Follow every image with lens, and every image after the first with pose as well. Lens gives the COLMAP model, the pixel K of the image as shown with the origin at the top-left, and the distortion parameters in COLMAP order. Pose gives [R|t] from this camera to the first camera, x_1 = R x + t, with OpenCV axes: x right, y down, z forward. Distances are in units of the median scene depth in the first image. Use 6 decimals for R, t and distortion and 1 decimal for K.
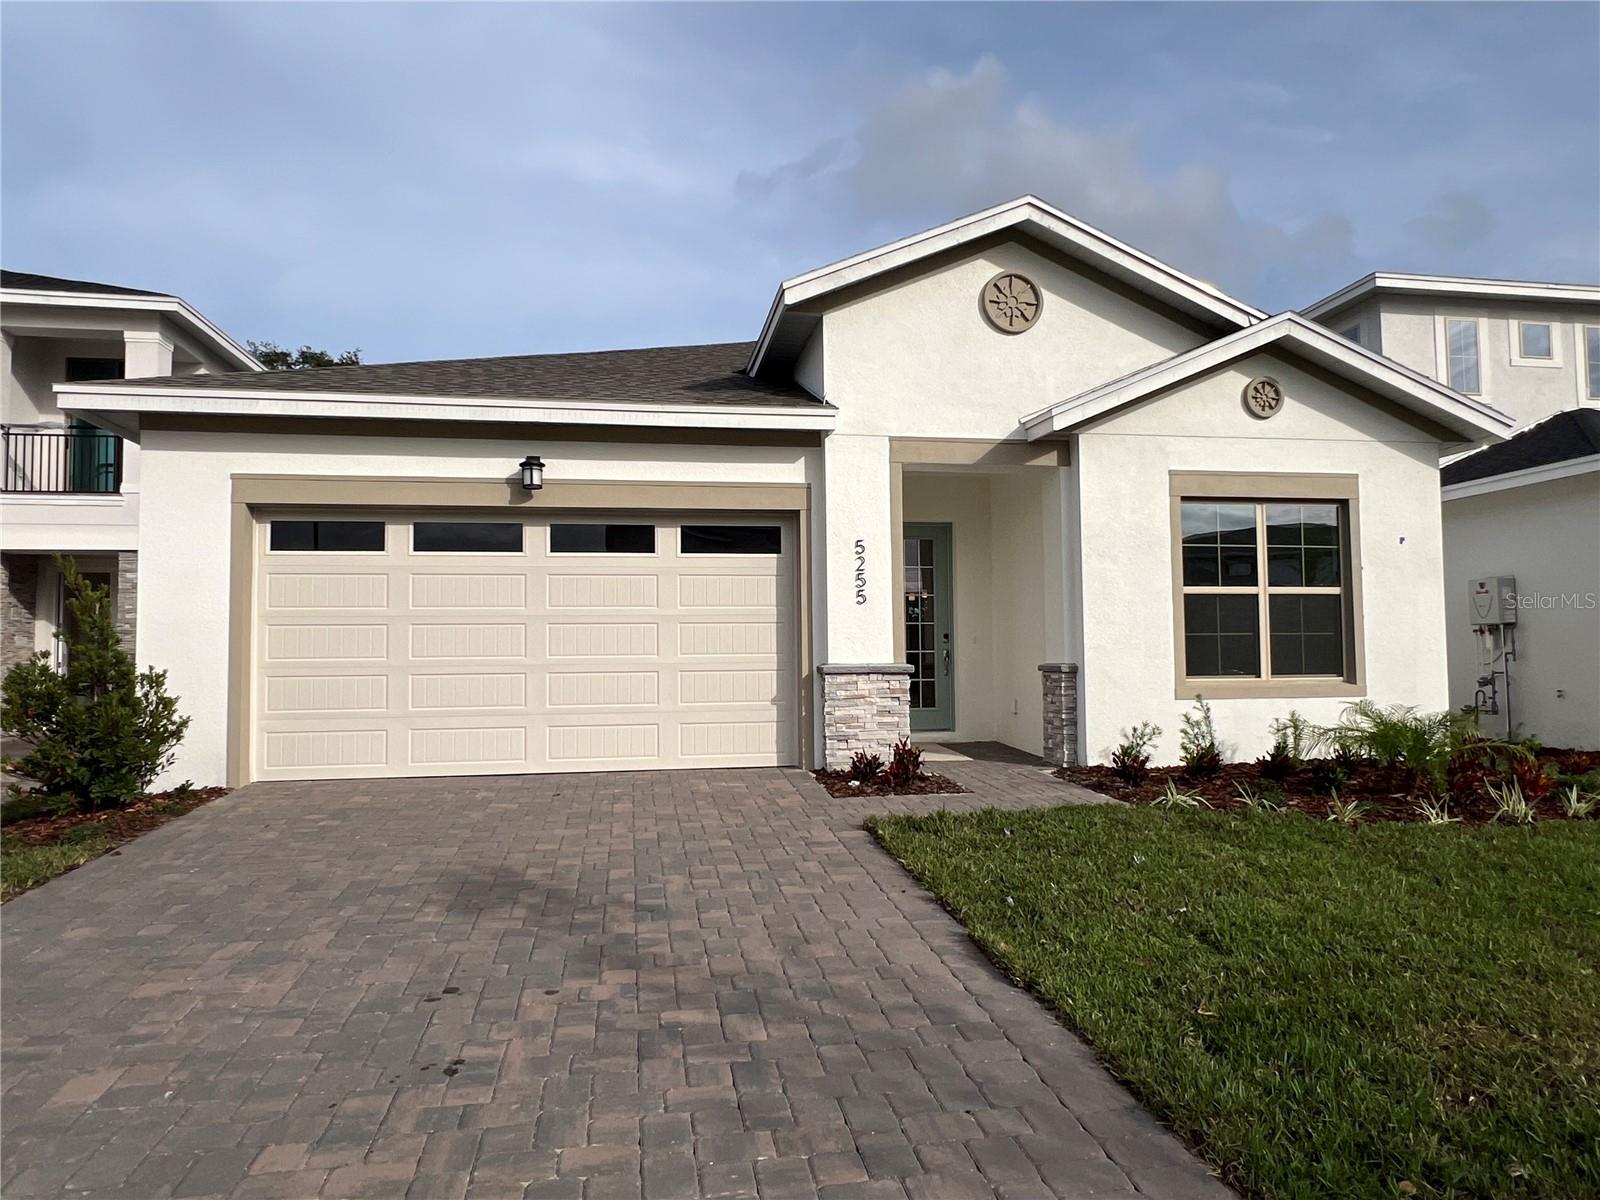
lens RADIAL K [[1022.7, 0, 801.6], [0, 1022.7, 607.1], [0, 0, 1]] dist [-0.001237, -0.000557]
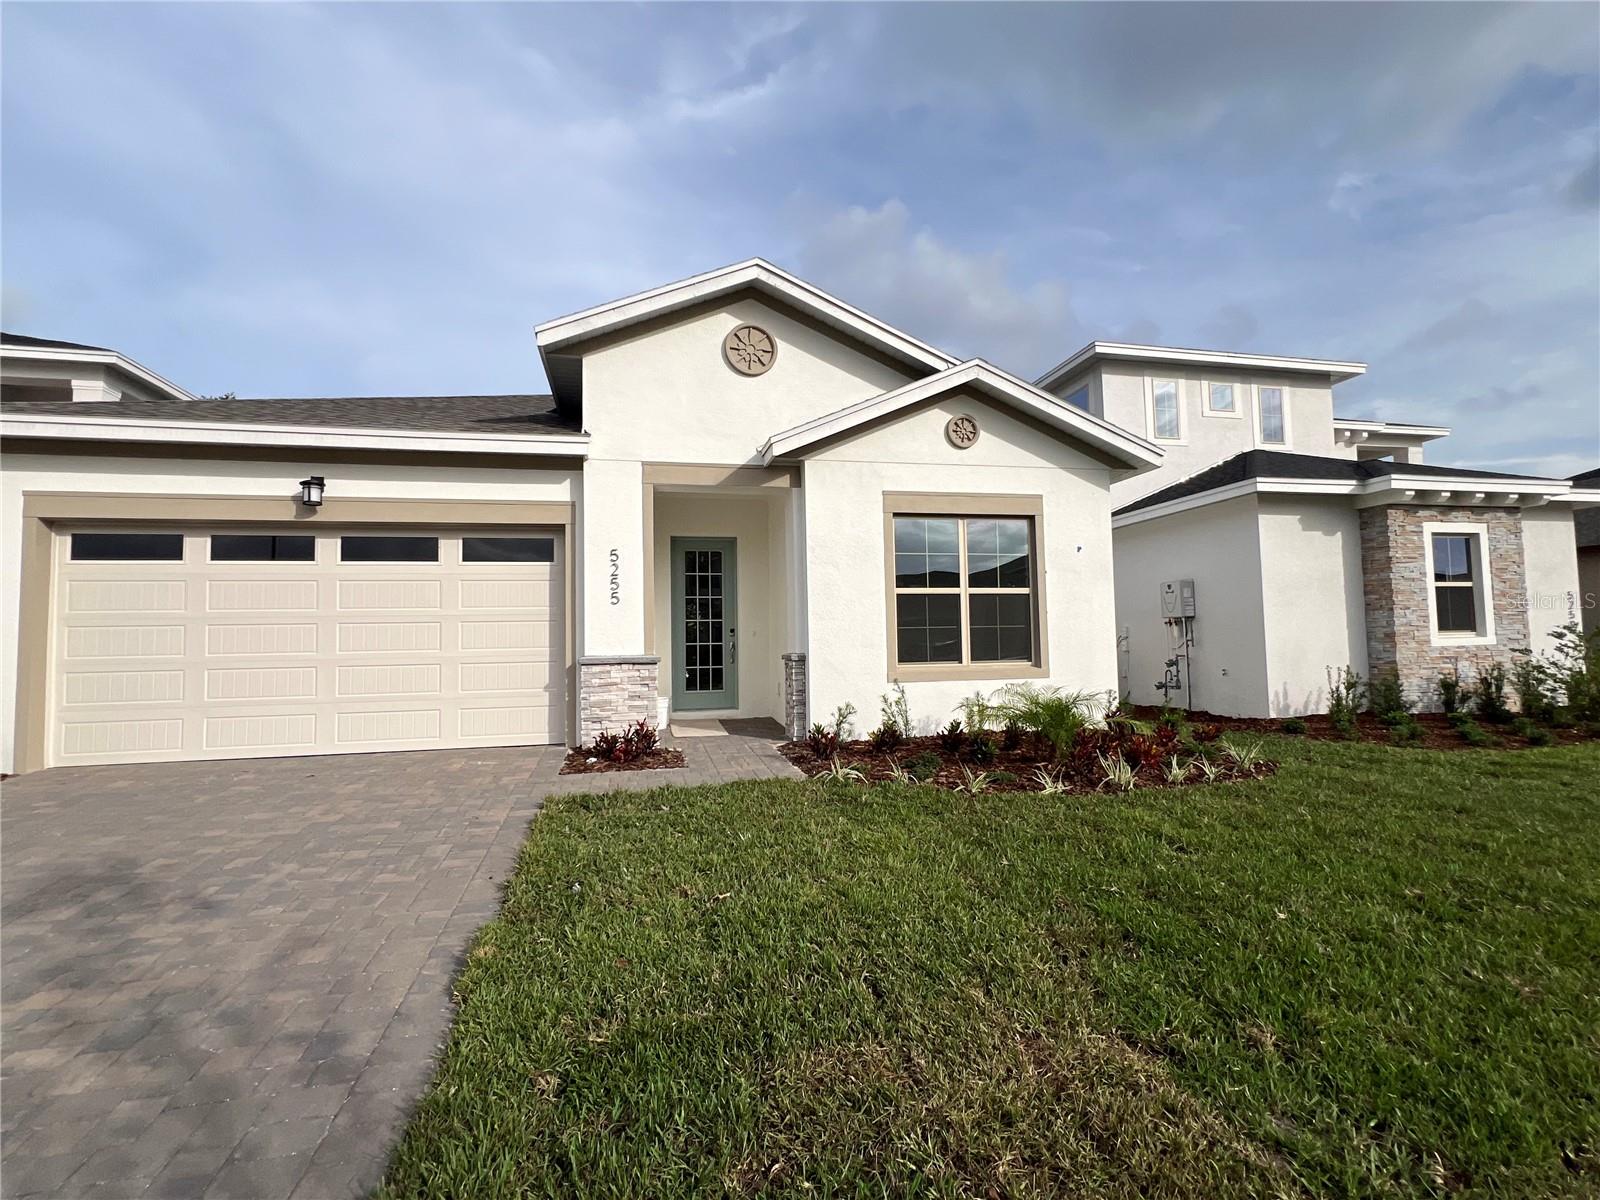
lens RADIAL K [[757.5, 0, 802.0], [0, 757.5, 604.3], [0, 0, 1]] dist [-0.000691, 0.000541]
pose [[0.998517, -0.007035, 0.053982, 0.220902], [0.007387, 0.999953, -0.006337, 0.003981], [-0.053935, 0.006726, 0.998522, 0.123063]]
